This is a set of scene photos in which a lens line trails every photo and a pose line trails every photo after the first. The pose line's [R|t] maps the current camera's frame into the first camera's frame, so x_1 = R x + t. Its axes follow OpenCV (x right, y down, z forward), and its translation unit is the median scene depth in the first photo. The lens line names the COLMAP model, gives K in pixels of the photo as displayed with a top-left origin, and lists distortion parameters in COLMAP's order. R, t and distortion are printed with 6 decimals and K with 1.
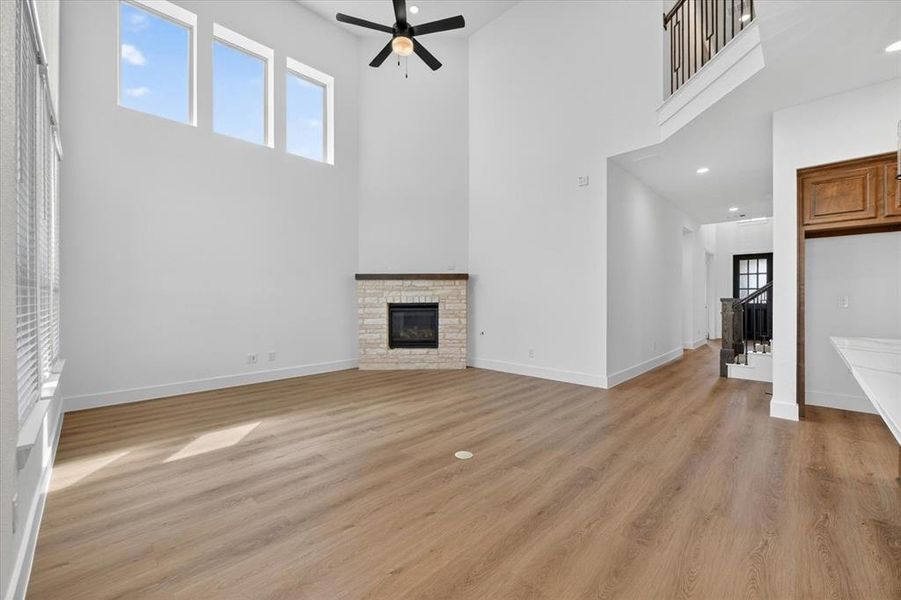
lens RADIAL K [[362.6, 0, 460.2], [0, 362.6, 298.8], [0, 0, 1]] dist [-0.005378, -0.000914]
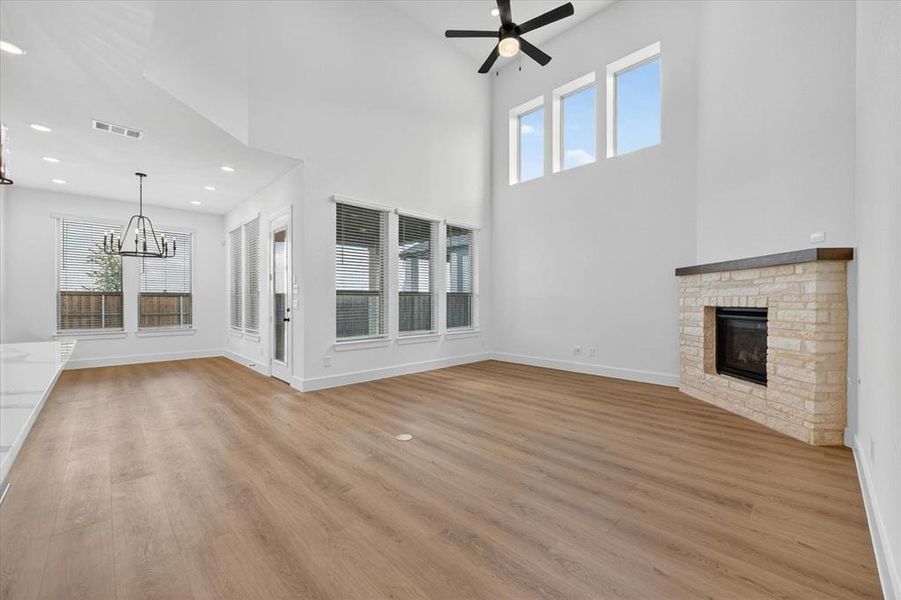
lens RADIAL K [[362.6, 0, 454.4], [0, 362.6, 299.3], [0, 0, 1]] dist [-0.005378, -0.000914]
pose [[-0.033478, 0.001961, -0.999438, 0.516431], [0.000601, 0.999998, 0.001942, -0.003427], [0.999439, -0.000536, -0.033479, 0.538497]]
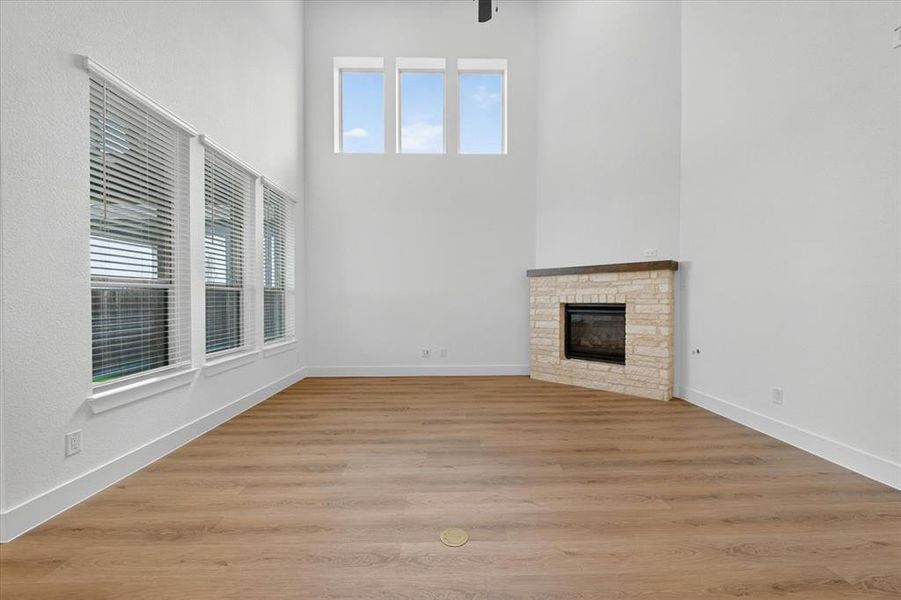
lens RADIAL K [[362.6, 0, 453.4], [0, 362.6, 301.2], [0, 0, 1]] dist [-0.005378, -0.000914]
pose [[0.709875, 0.006775, -0.704295, 0.209068], [0.000159, 0.999952, 0.009779, -0.000647], [0.704328, -0.007053, 0.709840, 0.239576]]
